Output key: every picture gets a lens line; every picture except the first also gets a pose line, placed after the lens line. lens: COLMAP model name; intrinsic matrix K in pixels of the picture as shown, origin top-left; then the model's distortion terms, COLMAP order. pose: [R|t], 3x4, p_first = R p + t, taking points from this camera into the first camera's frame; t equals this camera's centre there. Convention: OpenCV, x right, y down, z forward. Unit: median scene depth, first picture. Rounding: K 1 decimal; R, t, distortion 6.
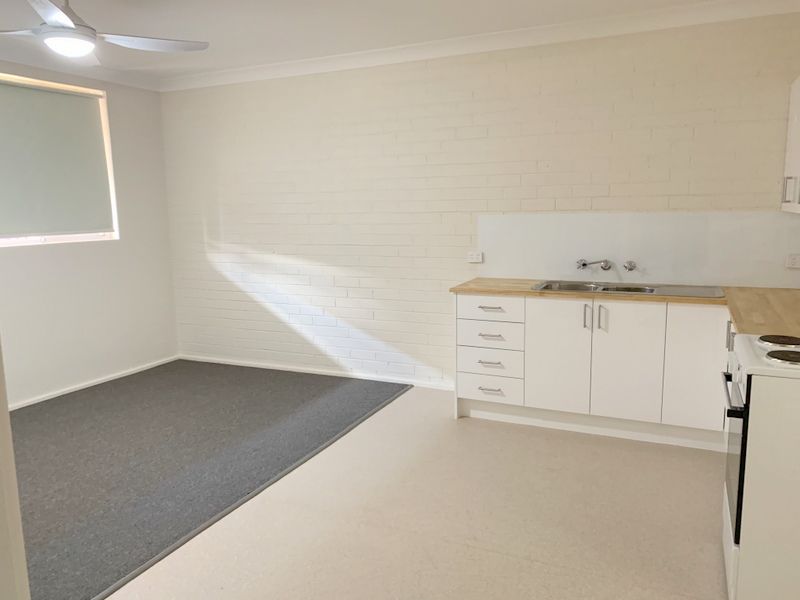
lens RADIAL K [[601.1, 0, 400.0], [0, 601.1, 300.0], [0, 0, 1]] dist [0.051552, -0.095714]
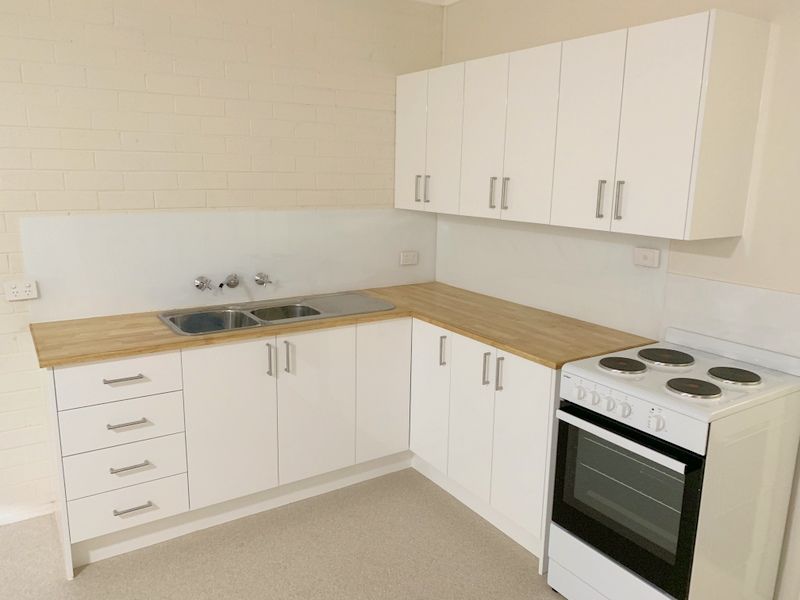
lens RADIAL K [[601.1, 0, 400.0], [0, 601.1, 300.0], [0, 0, 1]] dist [0.051552, -0.095714]
pose [[0.532721, -0.146474, 0.833519, -0.181035], [0.107177, 0.988655, 0.105236, -0.092945], [-0.839477, 0.033273, 0.542376, 0.427818]]
